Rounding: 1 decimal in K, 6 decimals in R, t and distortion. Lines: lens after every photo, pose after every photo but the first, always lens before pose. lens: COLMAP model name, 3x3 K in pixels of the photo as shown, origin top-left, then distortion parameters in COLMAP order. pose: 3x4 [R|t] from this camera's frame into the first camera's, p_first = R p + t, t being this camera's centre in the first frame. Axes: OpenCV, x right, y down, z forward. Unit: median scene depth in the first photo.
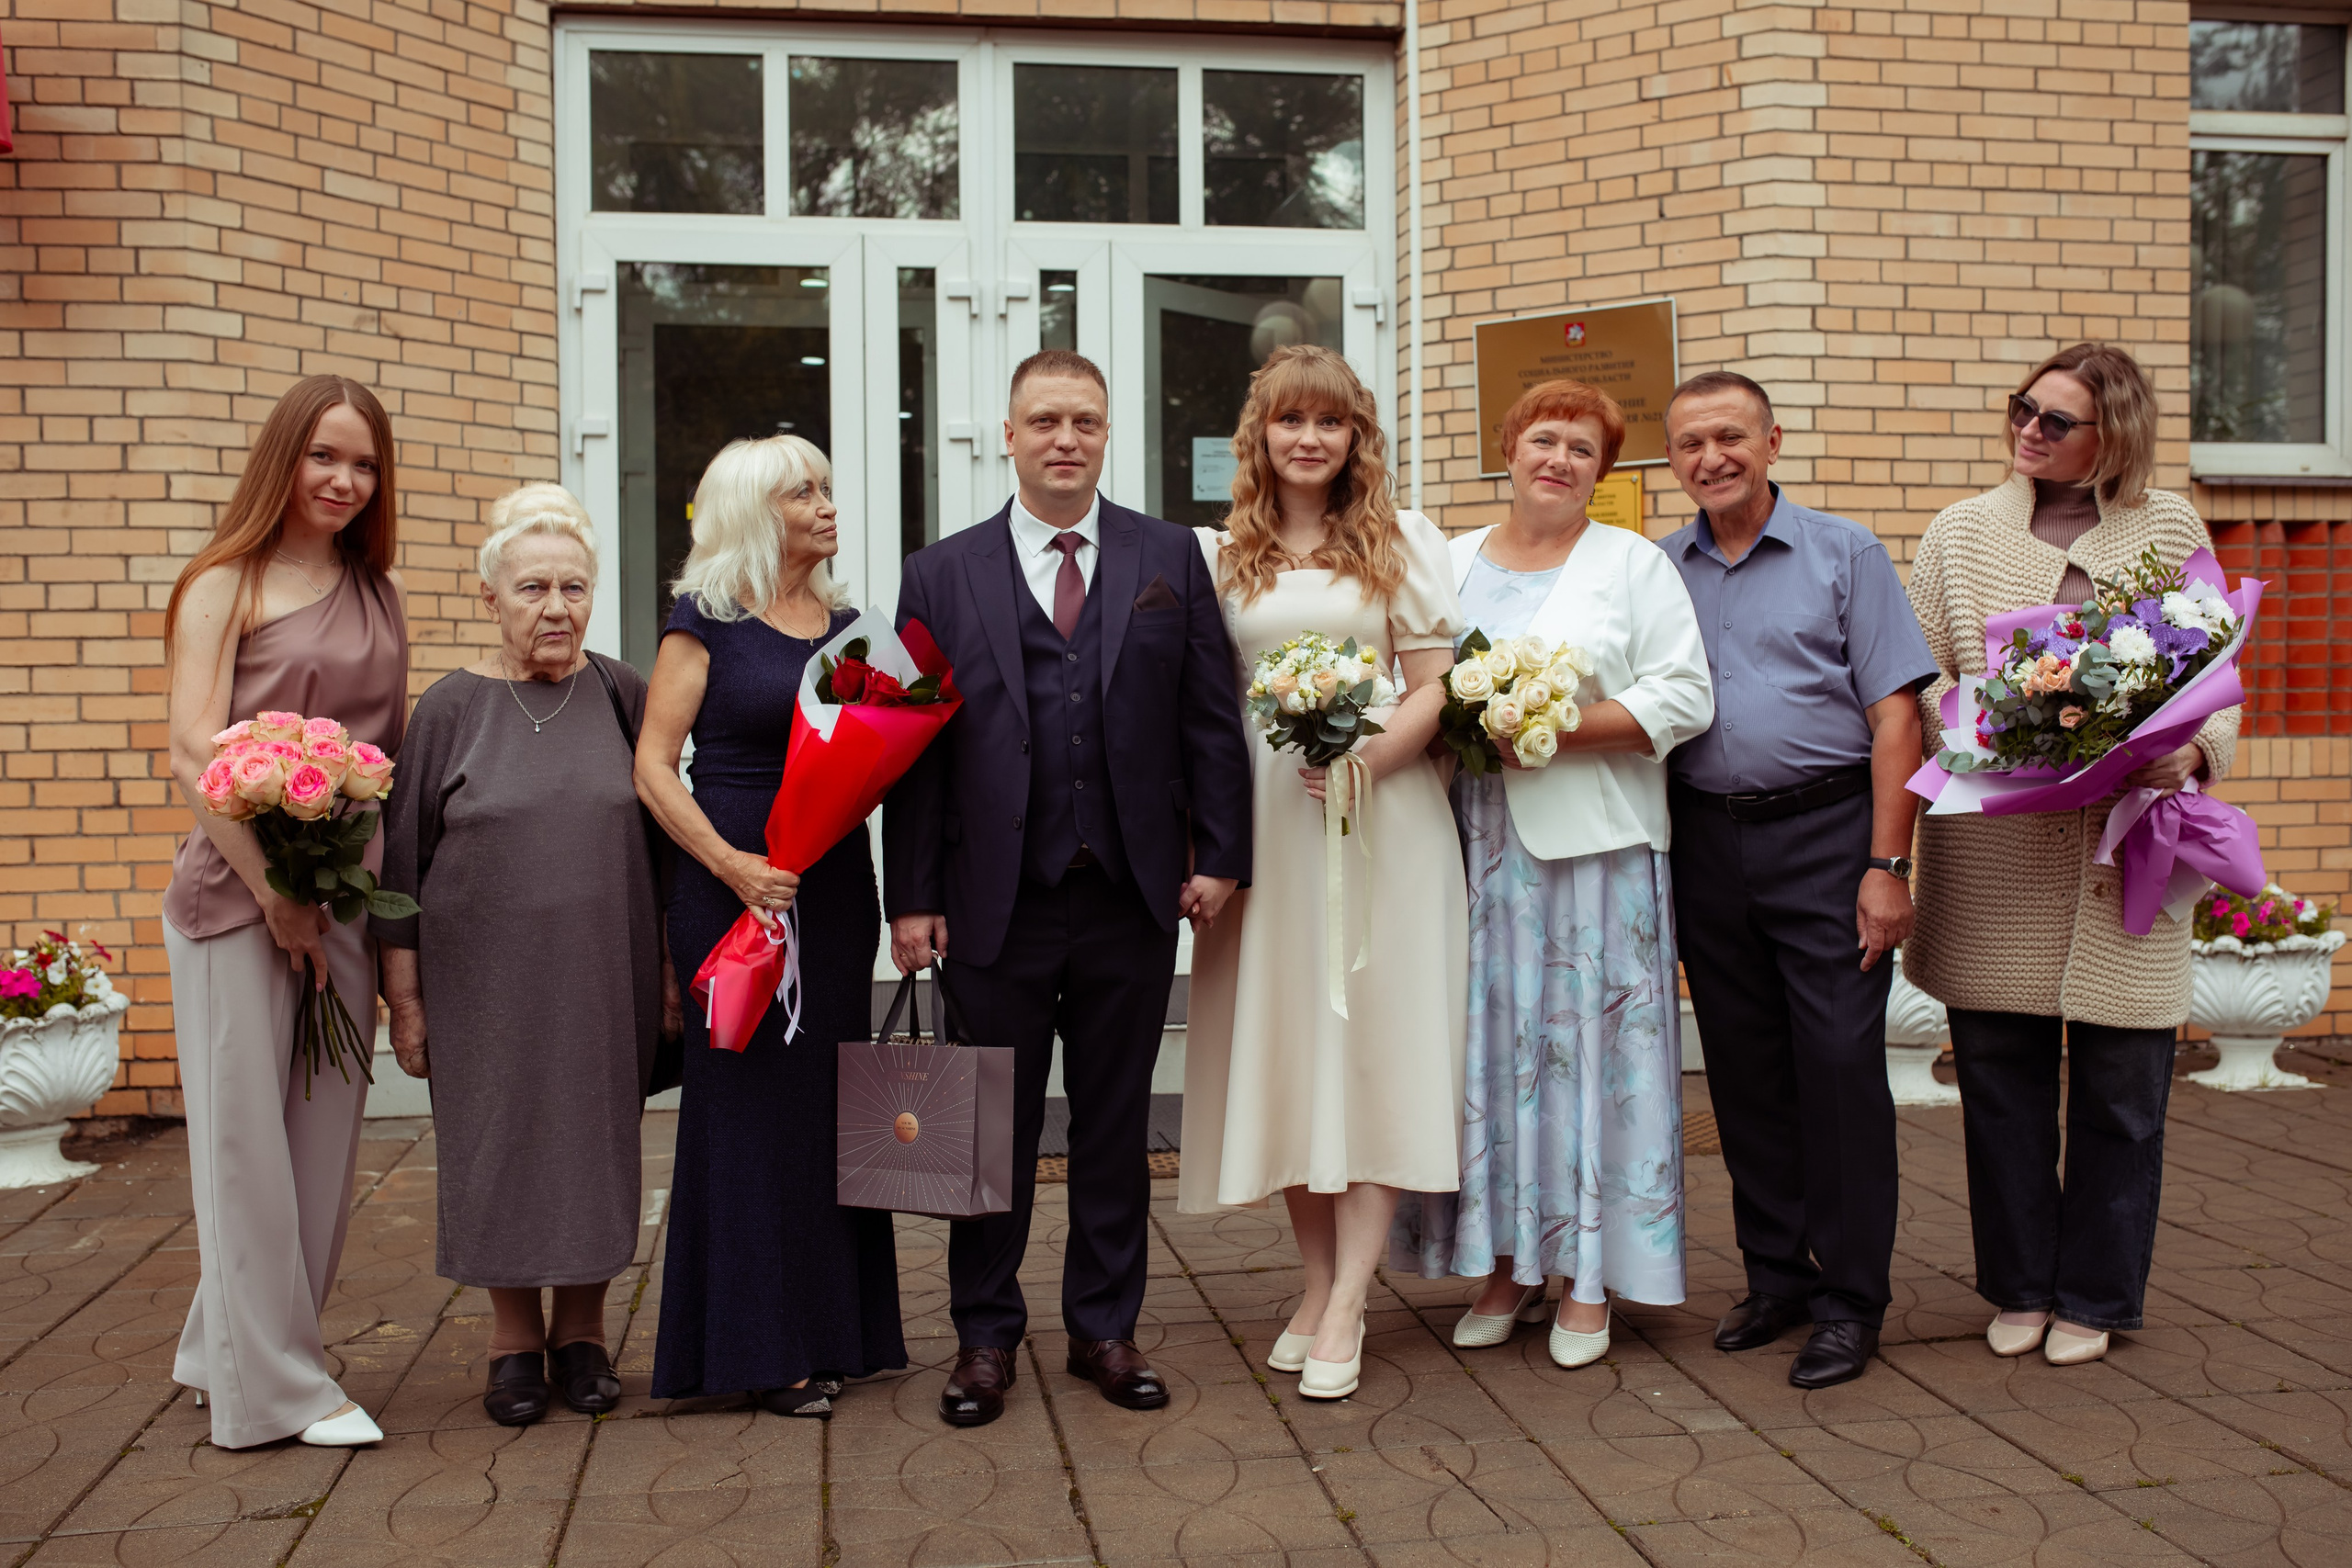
lens RADIAL K [[2252.3, 0, 1182.2], [0, 2252.3, 785.7], [0, 0, 1]] dist [-0.054113, 0.079880]
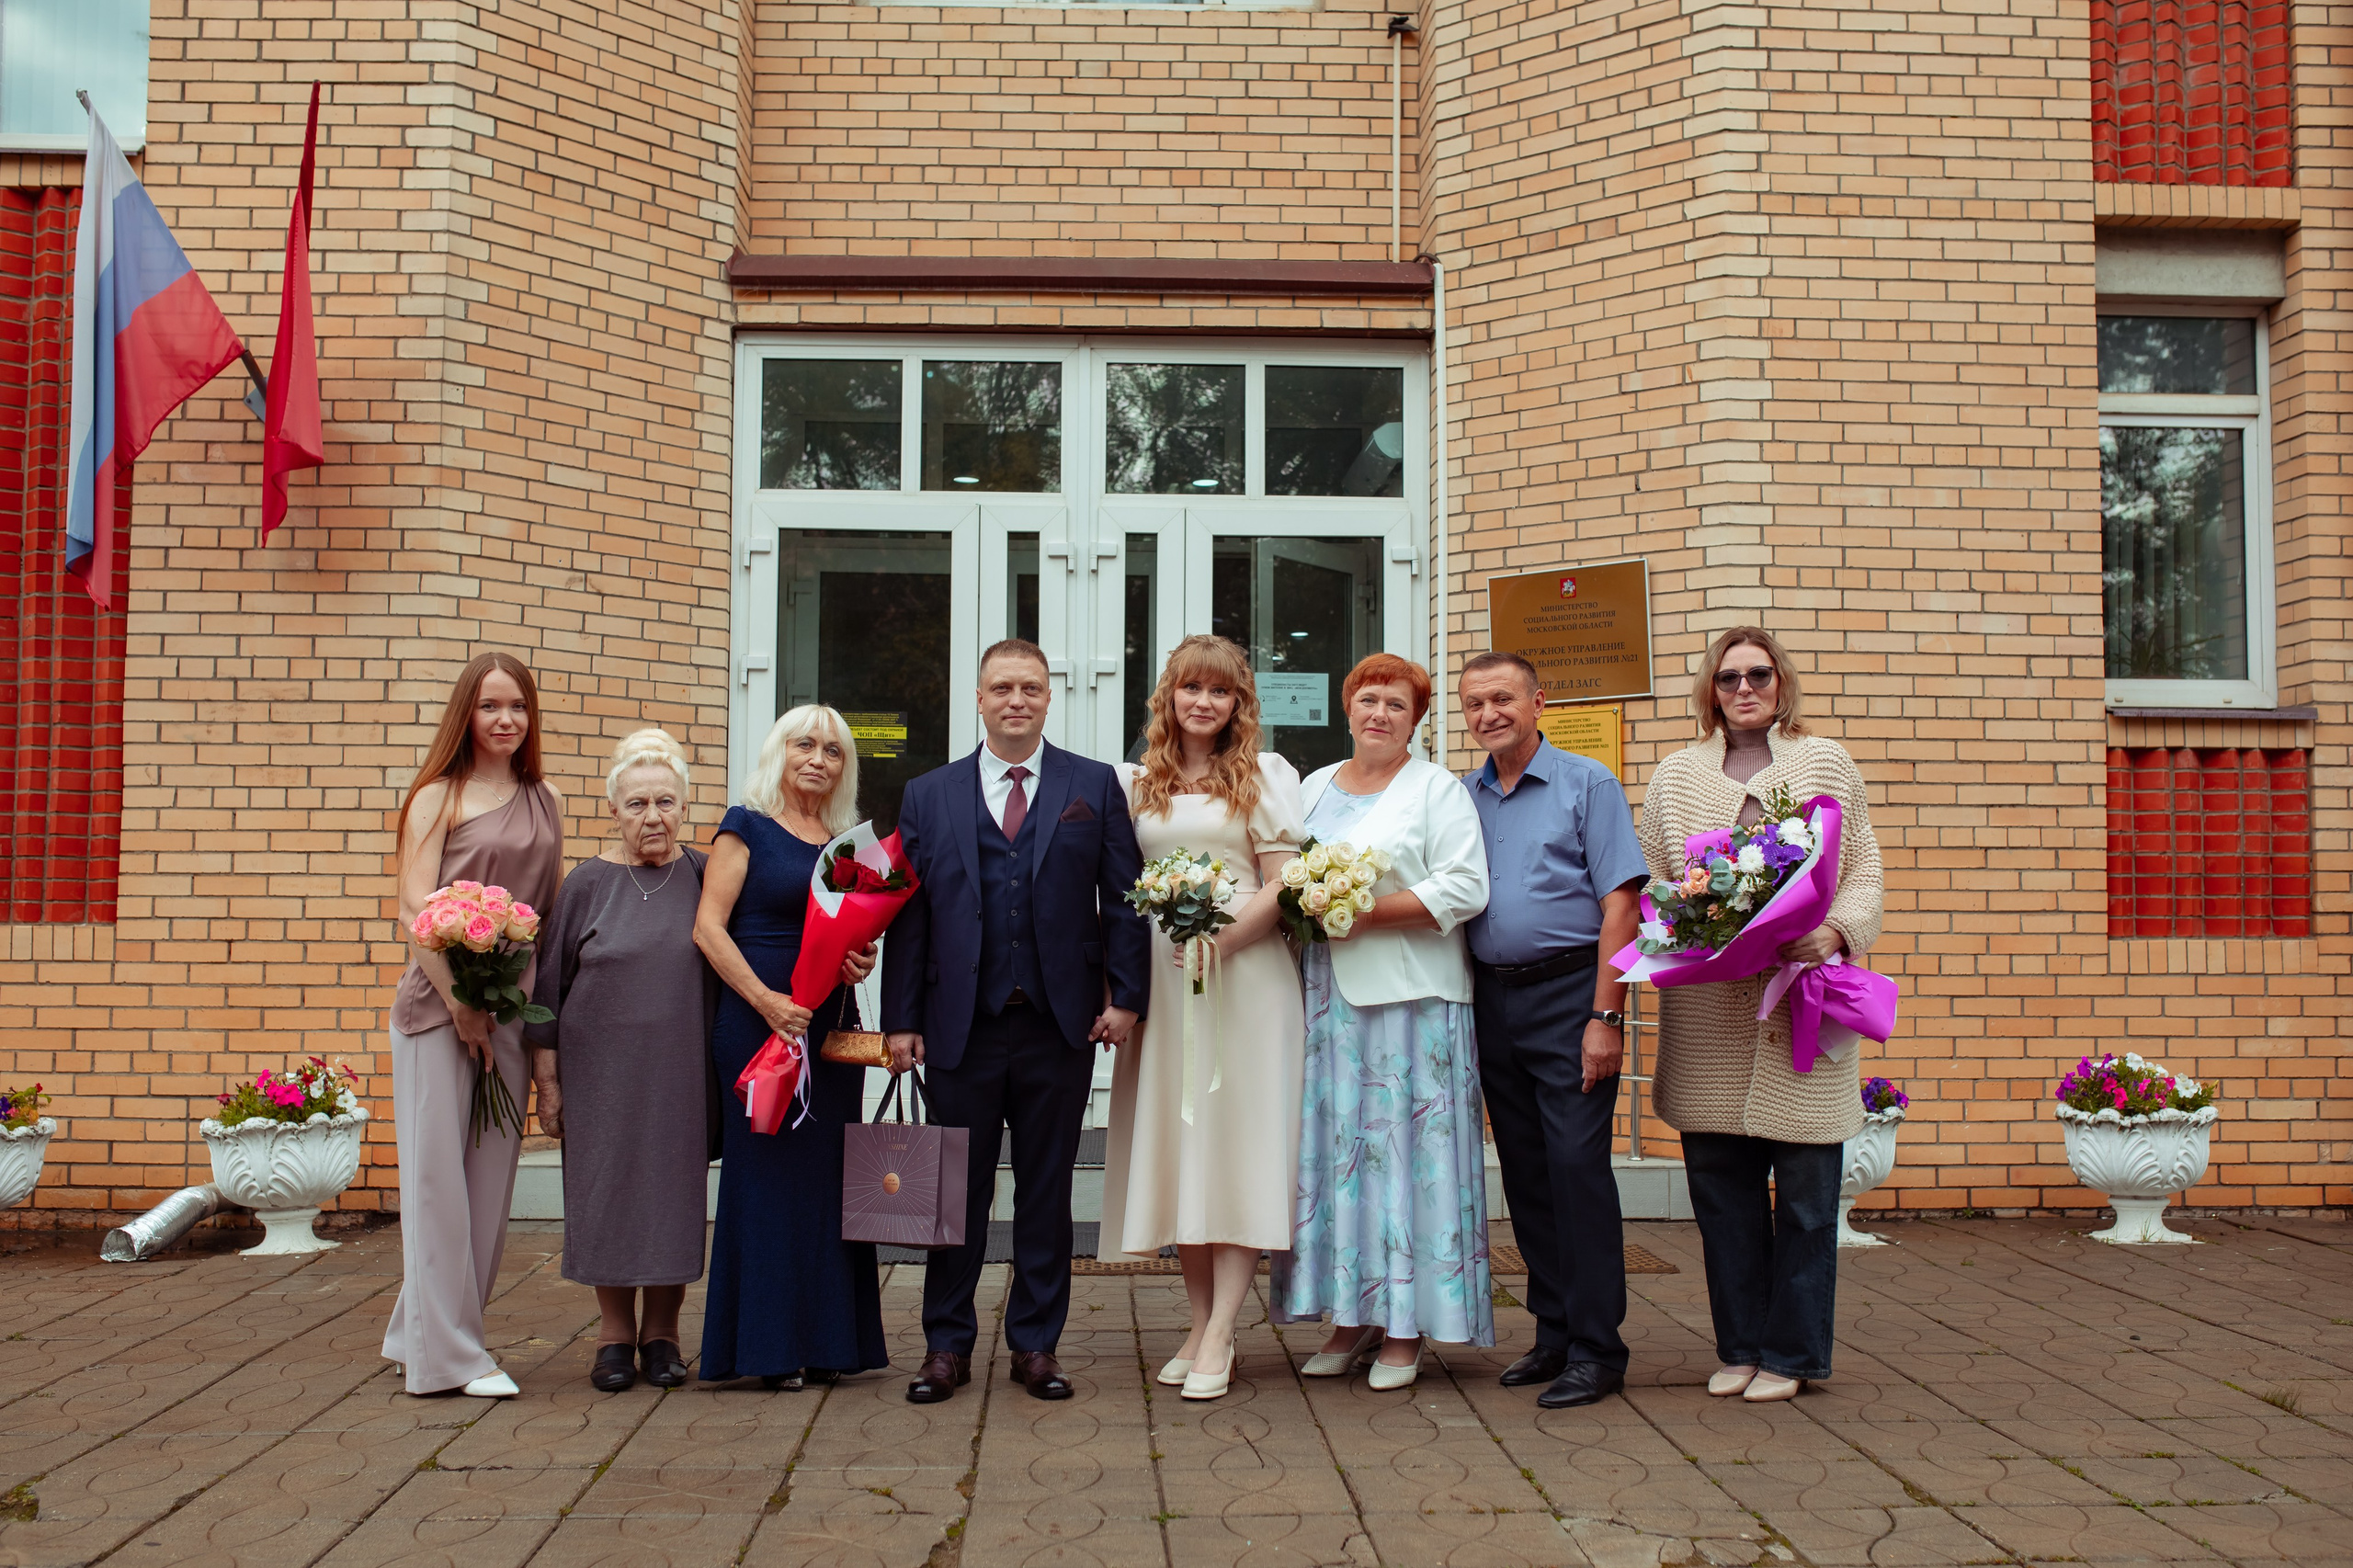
lens RADIAL K [[2324.5, 0, 1182.4], [0, 2324.5, 787.6], [0, 0, 1]] dist [-0.060415, 0.099407]
pose [[0.993665, 0.008589, -0.112054, 0.116091], [-0.018286, 0.996145, -0.085797, 0.012450], [0.110885, 0.087303, 0.989991, -0.230571]]
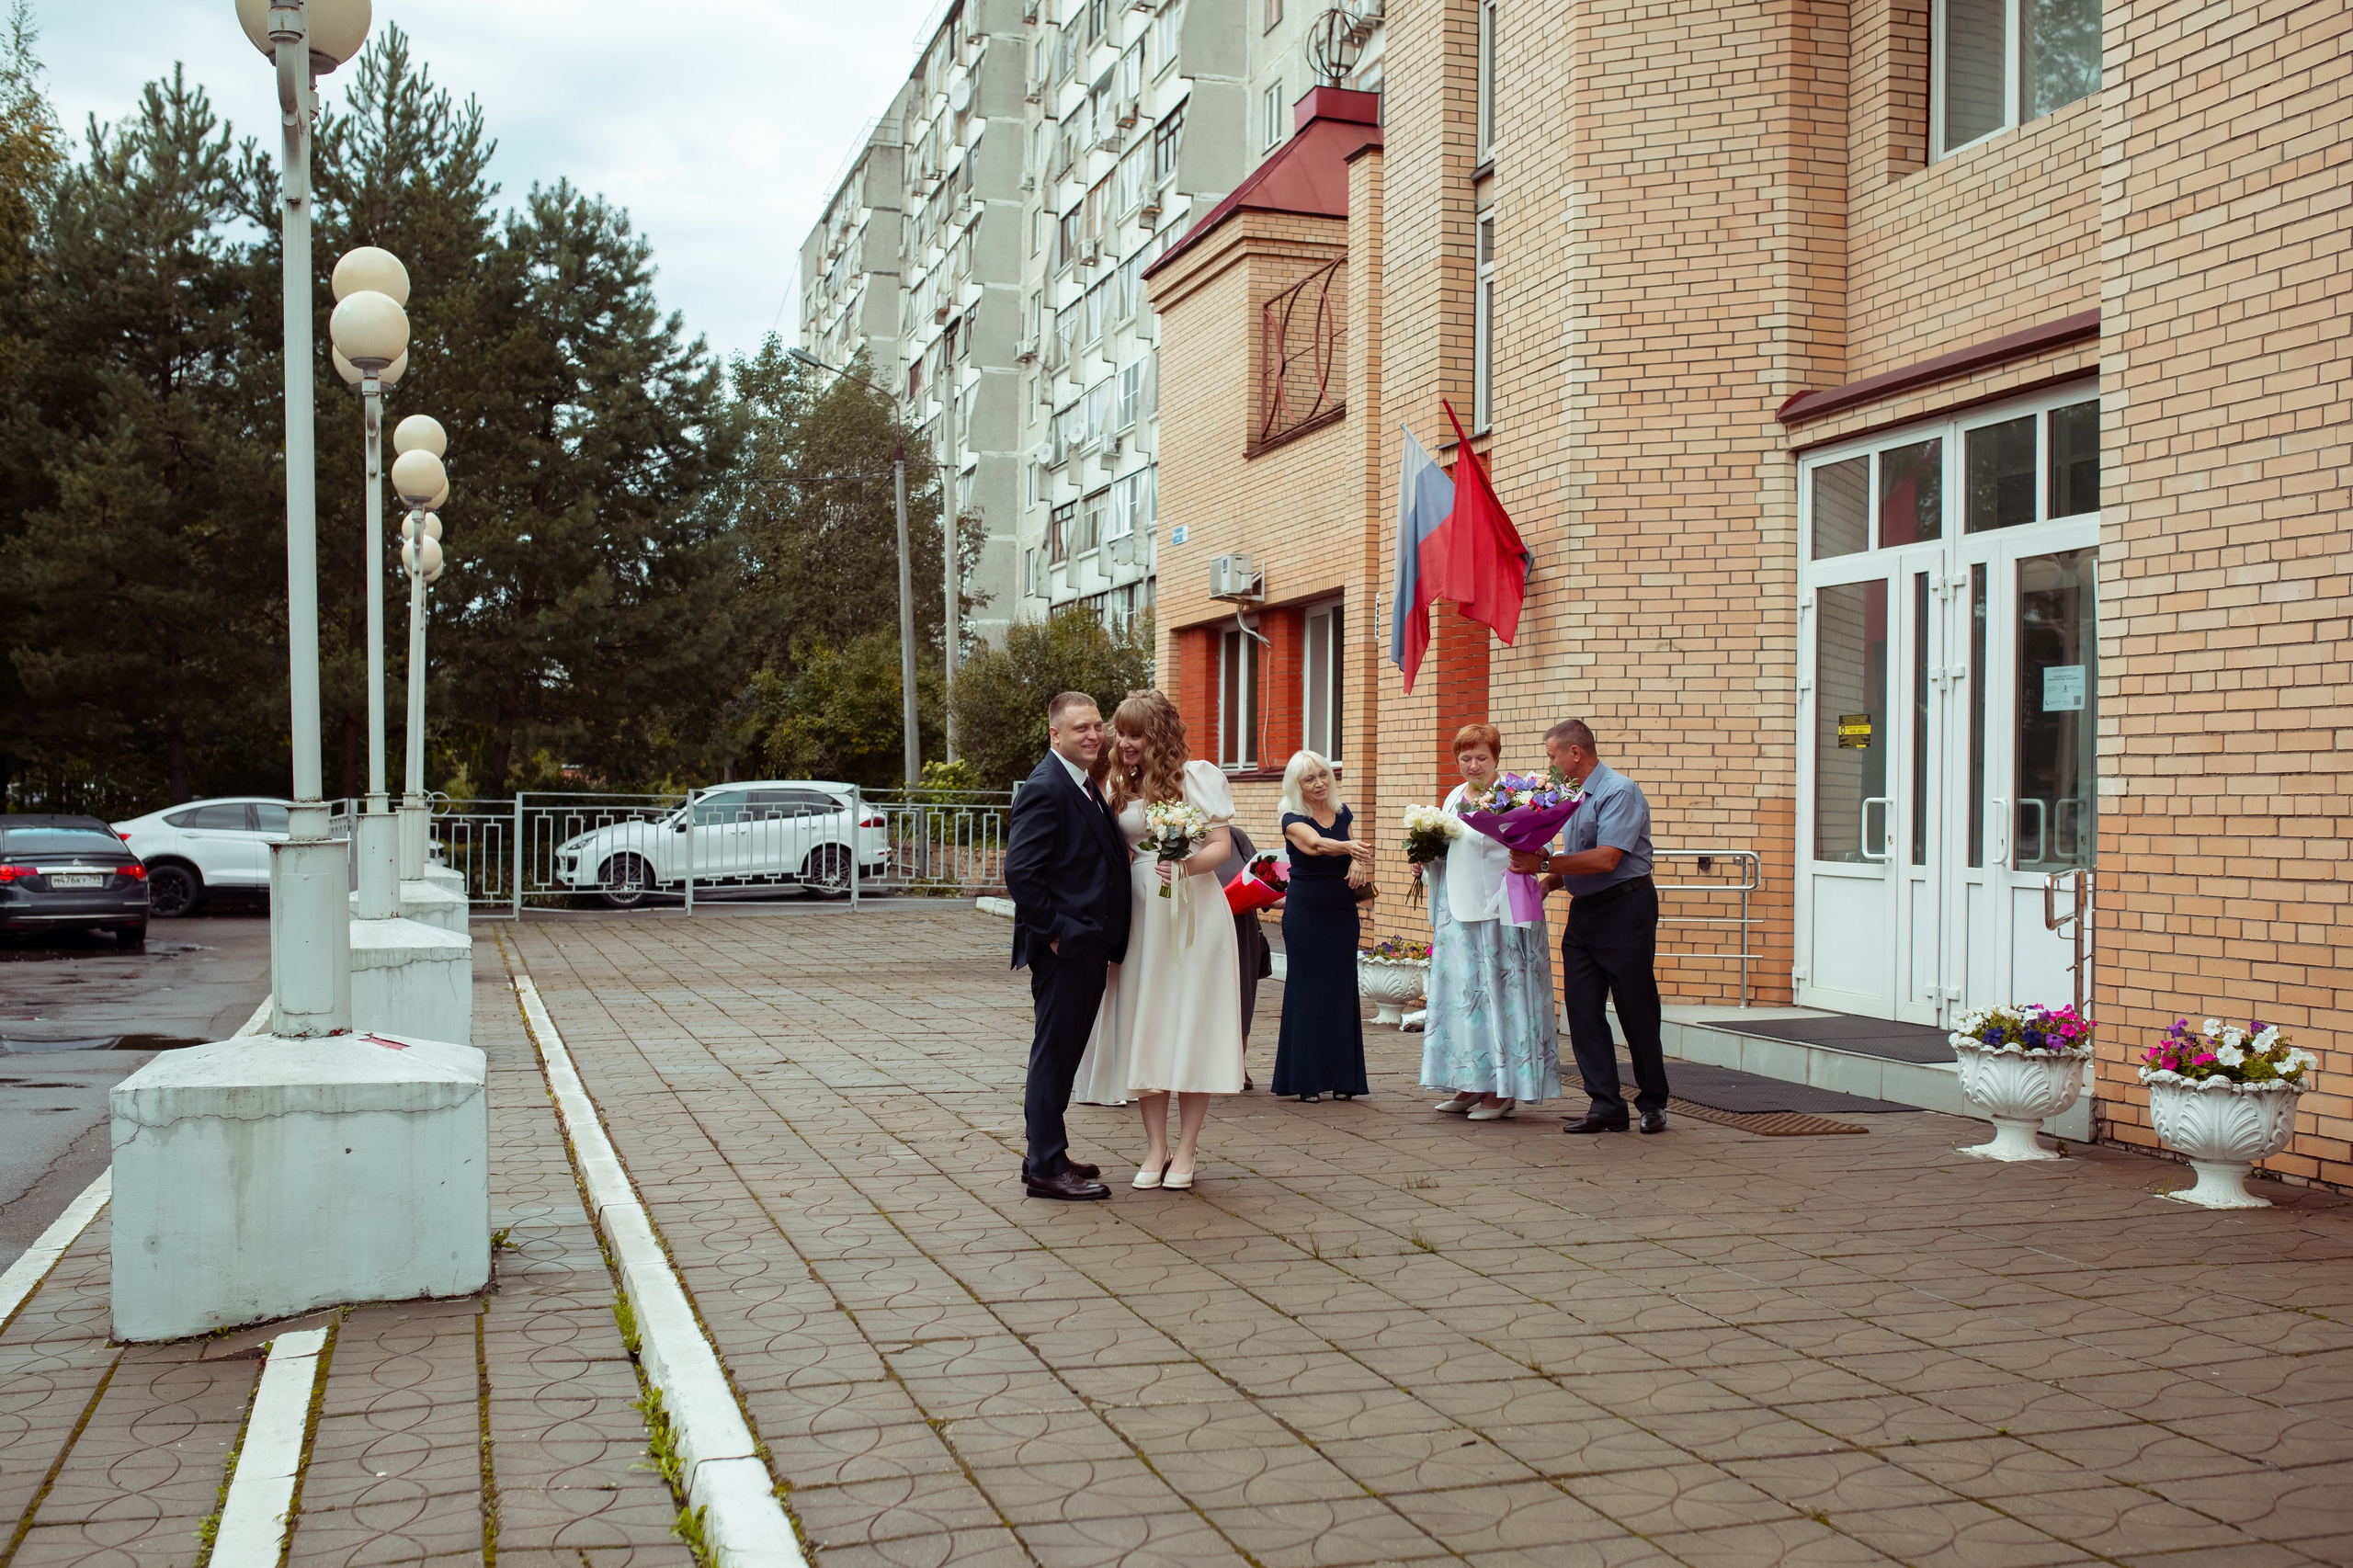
lens RADIAL K [[2292.4, 0, 1176.5], [0, 2292.4, 784.0], [0, 0, 1]] dist [-0.002353, 0.020786]
pose [[0.155535, -0.000324, -0.987830, 1.509727], [-0.048593, 0.998787, -0.007979, -0.046845], [0.986635, 0.049242, 0.155330, 0.257026]]
